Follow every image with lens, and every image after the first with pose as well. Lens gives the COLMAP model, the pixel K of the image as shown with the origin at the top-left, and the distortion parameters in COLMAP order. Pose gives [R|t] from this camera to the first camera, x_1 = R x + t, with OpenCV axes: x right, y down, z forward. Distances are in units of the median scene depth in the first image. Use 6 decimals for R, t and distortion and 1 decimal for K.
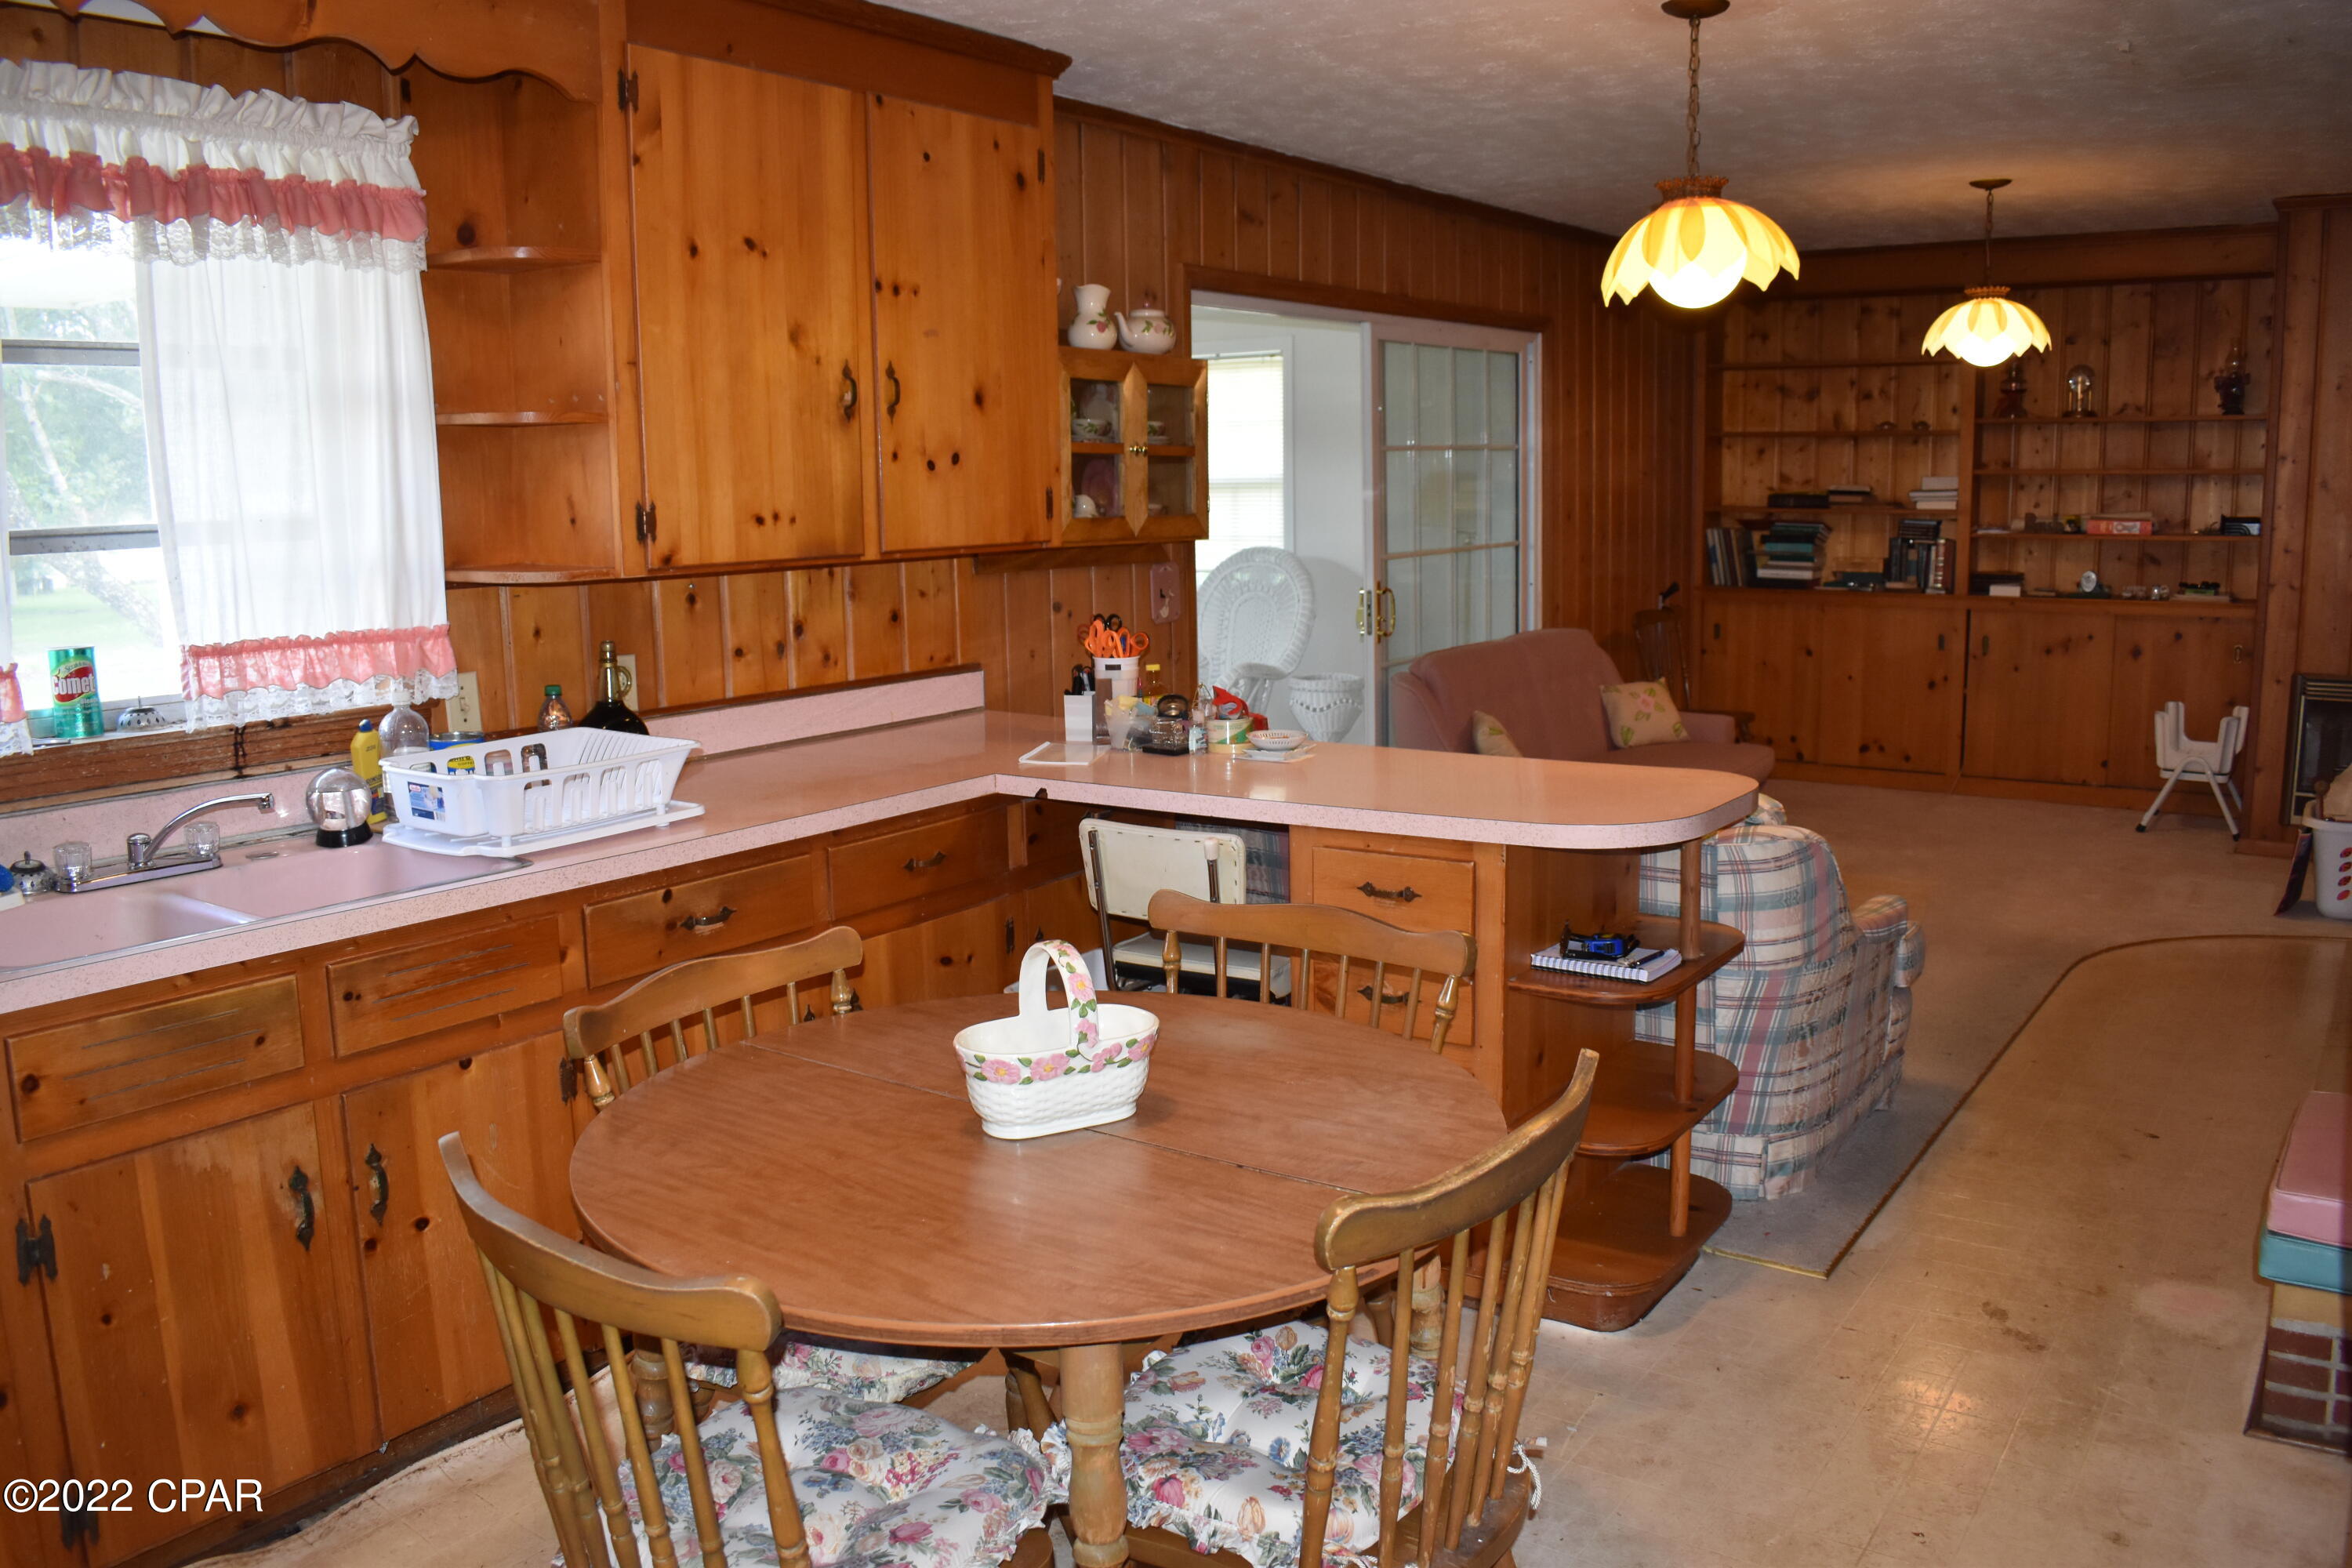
lens RADIAL K [[1838.3, 0, 1177.3], [0, 1838.3, 780.7], [0, 0, 1]] dist [-0.096926, 0.007688]
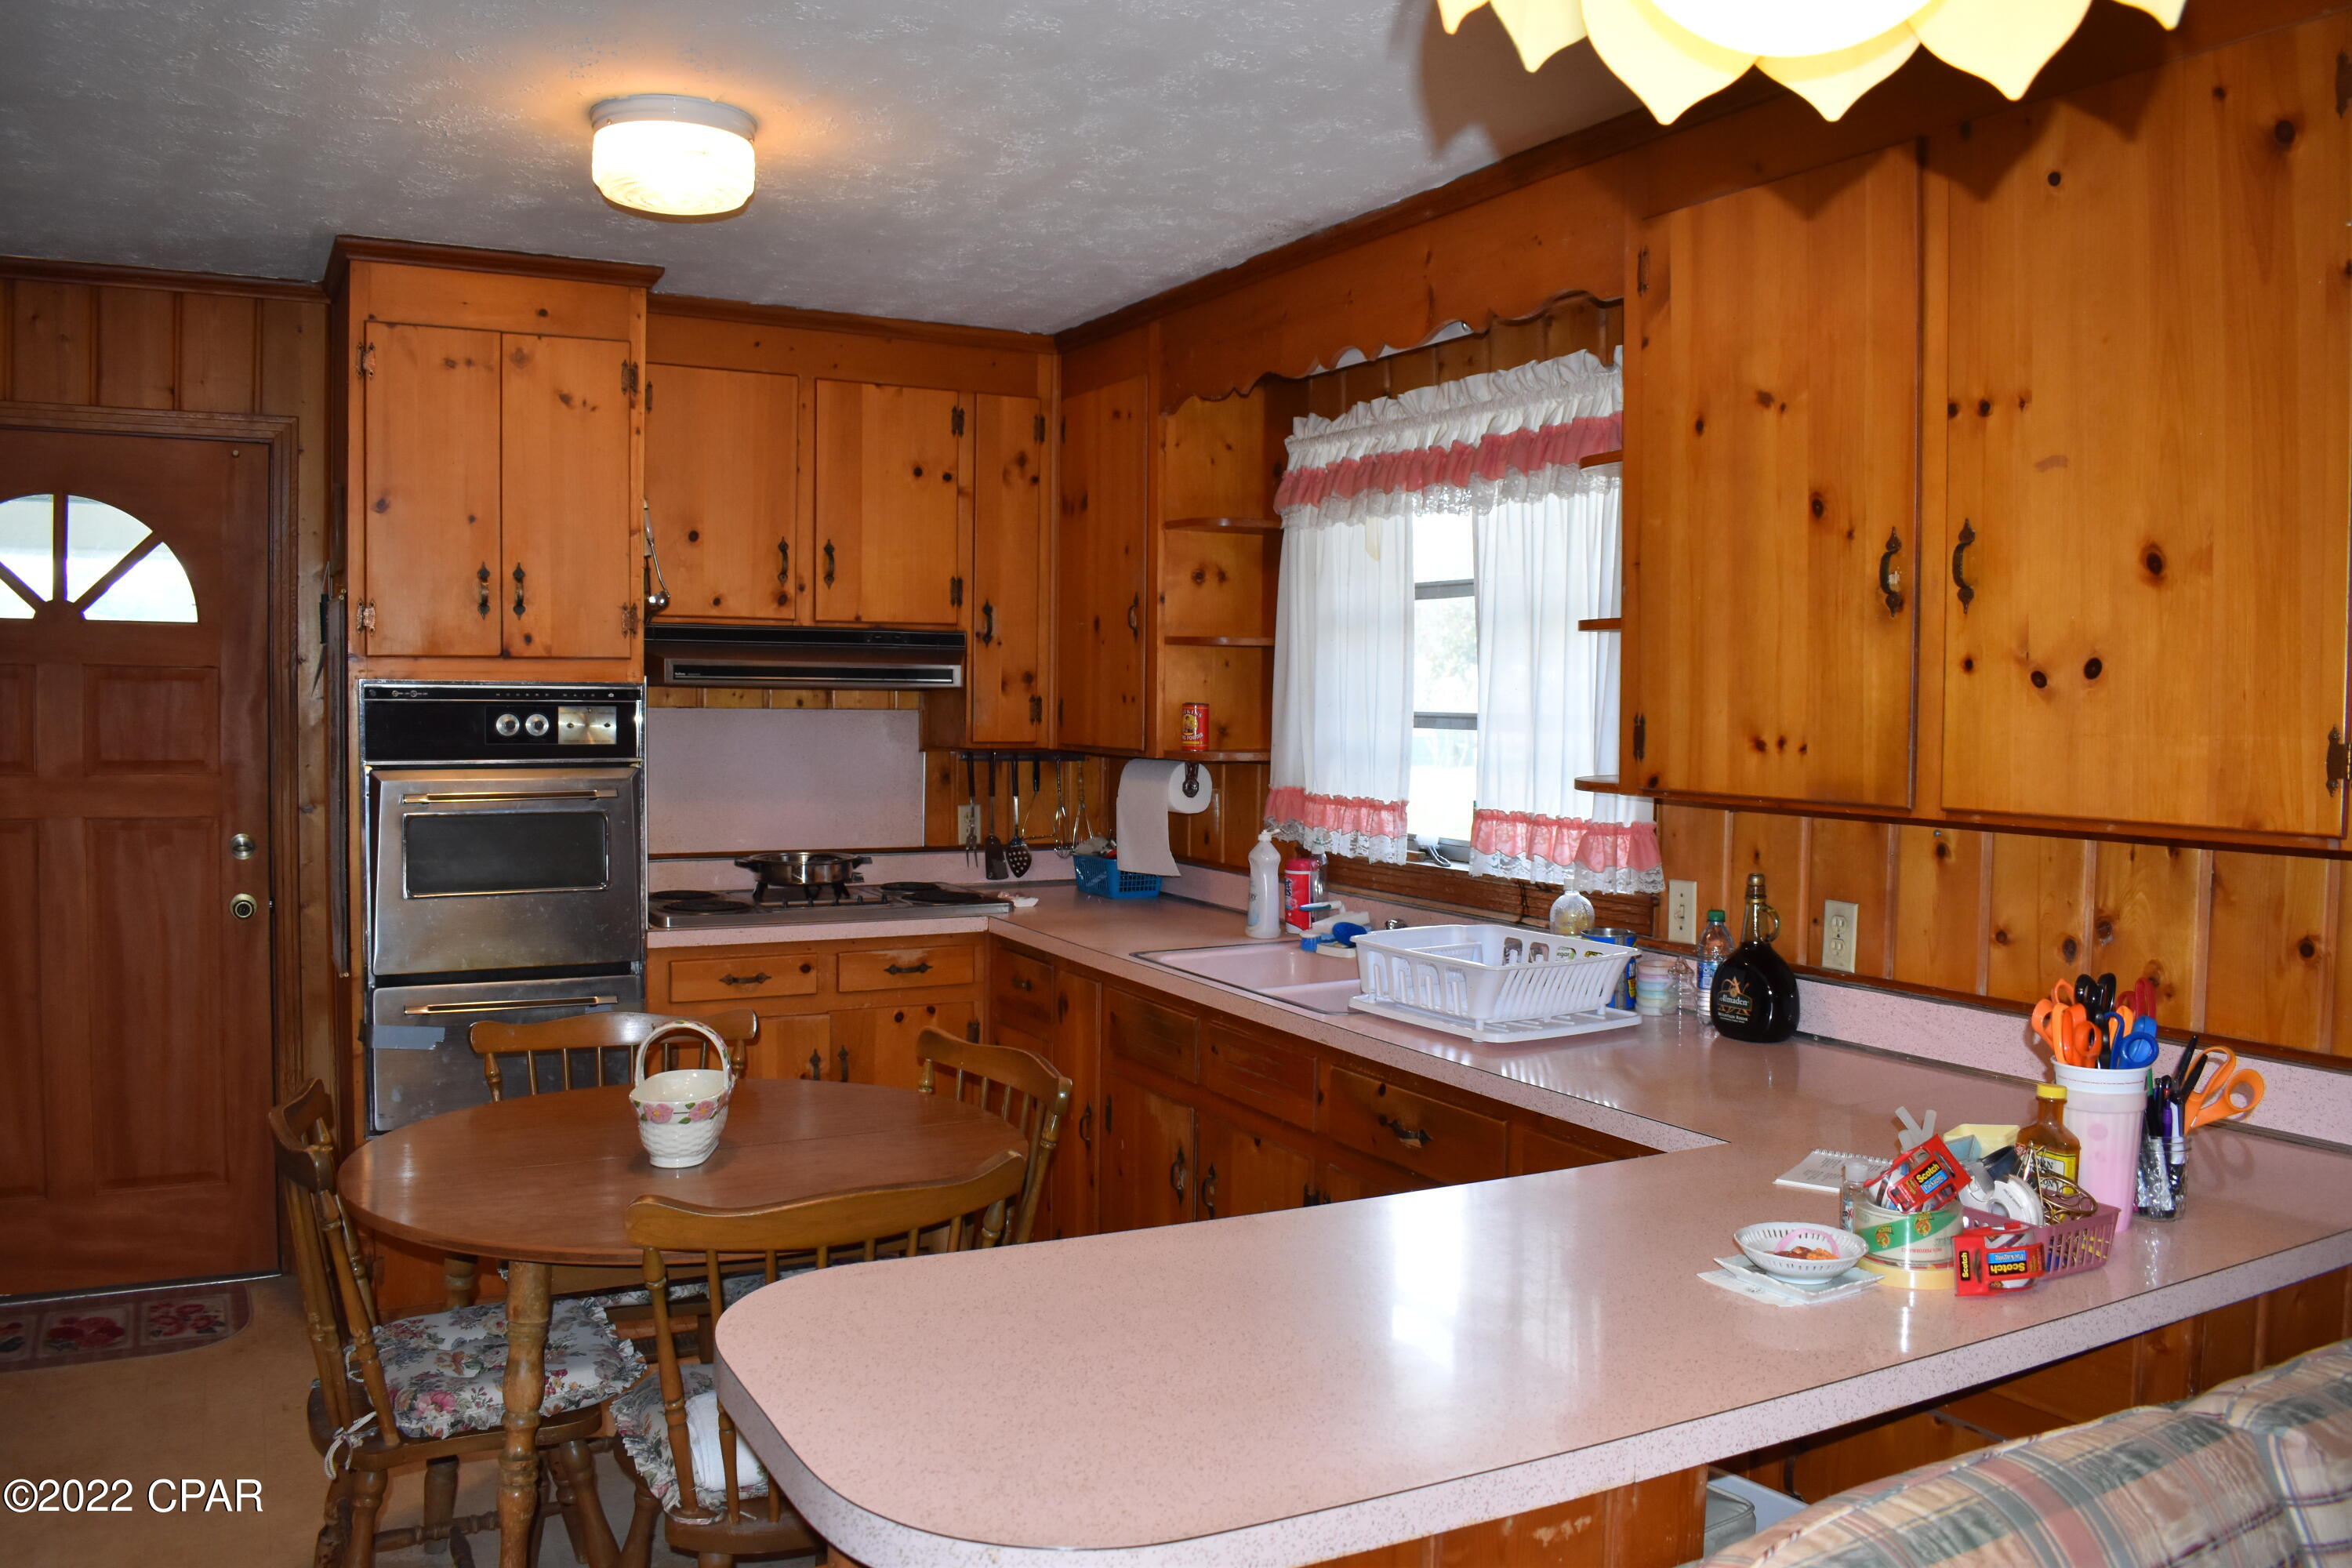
lens RADIAL K [[1838.3, 0, 1186.2], [0, 1838.3, 773.5], [0, 0, 1]] dist [-0.096926, 0.007688]
pose [[-0.448130, 0.056846, -0.892159, 0.587344], [-0.143173, 0.980531, 0.134393, -0.202214], [0.882429, 0.187958, -0.431267, 1.129478]]
